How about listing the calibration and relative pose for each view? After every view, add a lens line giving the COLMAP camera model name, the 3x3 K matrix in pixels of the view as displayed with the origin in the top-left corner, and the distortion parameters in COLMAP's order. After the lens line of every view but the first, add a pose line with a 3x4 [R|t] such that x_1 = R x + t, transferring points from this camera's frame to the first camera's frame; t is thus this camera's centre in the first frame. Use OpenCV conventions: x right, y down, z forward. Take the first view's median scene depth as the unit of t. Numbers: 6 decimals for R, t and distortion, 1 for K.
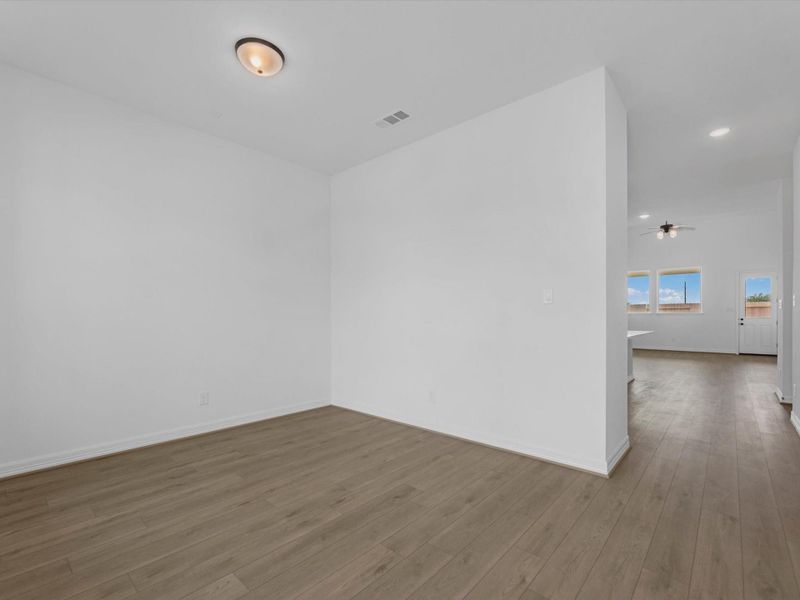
lens RADIAL K [[373.4, 0, 398.0], [0, 373.4, 301.7], [0, 0, 1]] dist [0.001514, -0.001166]
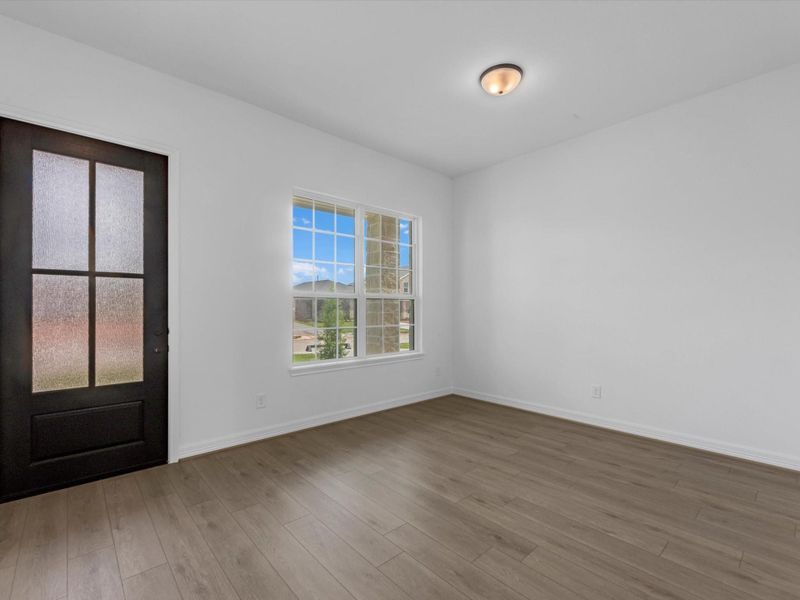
lens RADIAL K [[373.4, 0, 399.7], [0, 373.4, 305.0], [0, 0, 1]] dist [0.001514, -0.001166]
pose [[-0.120197, -0.010260, -0.992697, 0.693779], [0.035877, 0.999249, -0.014672, 0.027579], [0.992102, -0.037378, -0.119738, 0.768740]]
